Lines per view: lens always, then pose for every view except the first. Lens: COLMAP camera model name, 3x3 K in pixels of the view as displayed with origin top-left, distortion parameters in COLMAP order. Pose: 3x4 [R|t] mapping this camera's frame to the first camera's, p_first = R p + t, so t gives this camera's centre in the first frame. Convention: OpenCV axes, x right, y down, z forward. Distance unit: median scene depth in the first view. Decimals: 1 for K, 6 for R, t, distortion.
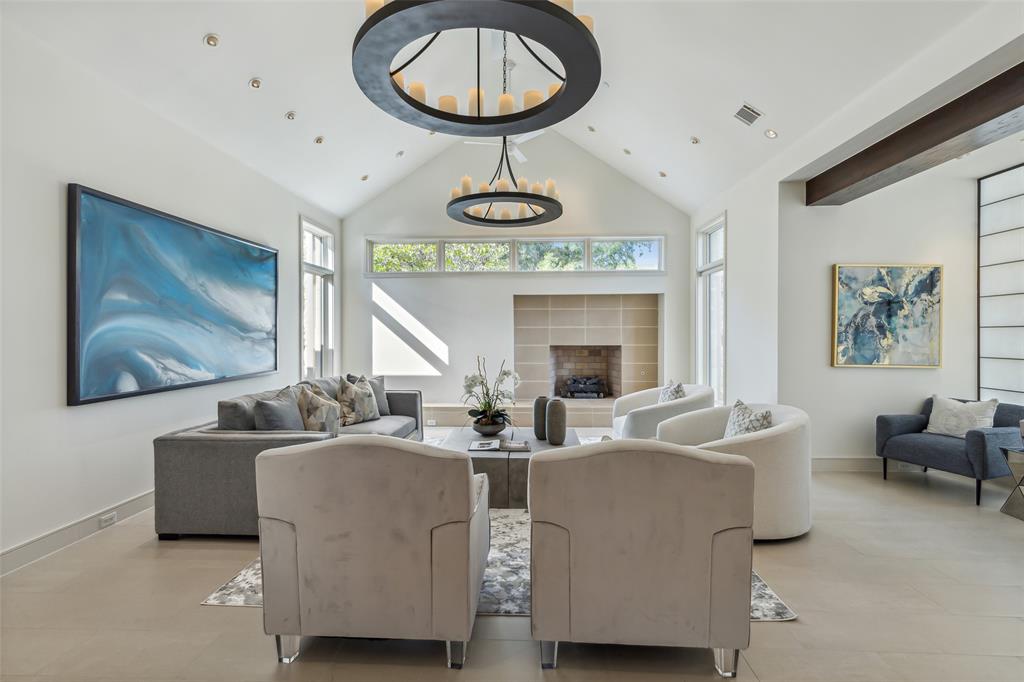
lens RADIAL K [[463.7, 0, 513.8], [0, 463.7, 336.8], [0, 0, 1]] dist [0.007858, -0.001167]
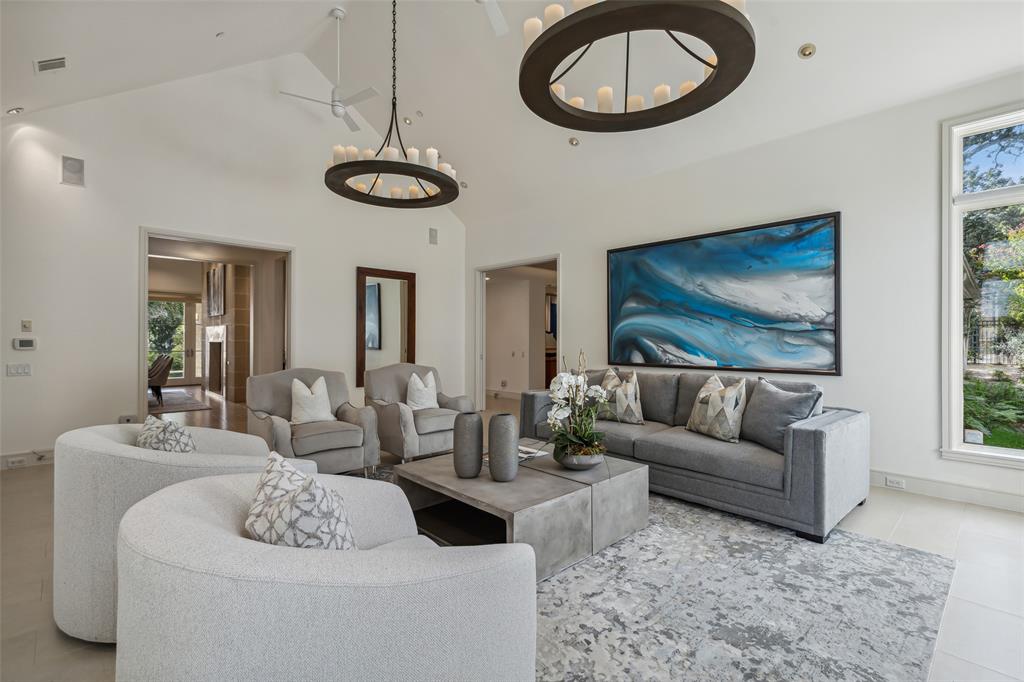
lens RADIAL K [[463.7, 0, 514.8], [0, 463.7, 340.1], [0, 0, 1]] dist [0.007858, -0.001167]
pose [[-0.697502, -0.002485, -0.716578, 0.537760], [-0.009144, 0.999943, 0.005433, 0.029303], [0.716524, 0.010342, -0.697485, 1.567040]]
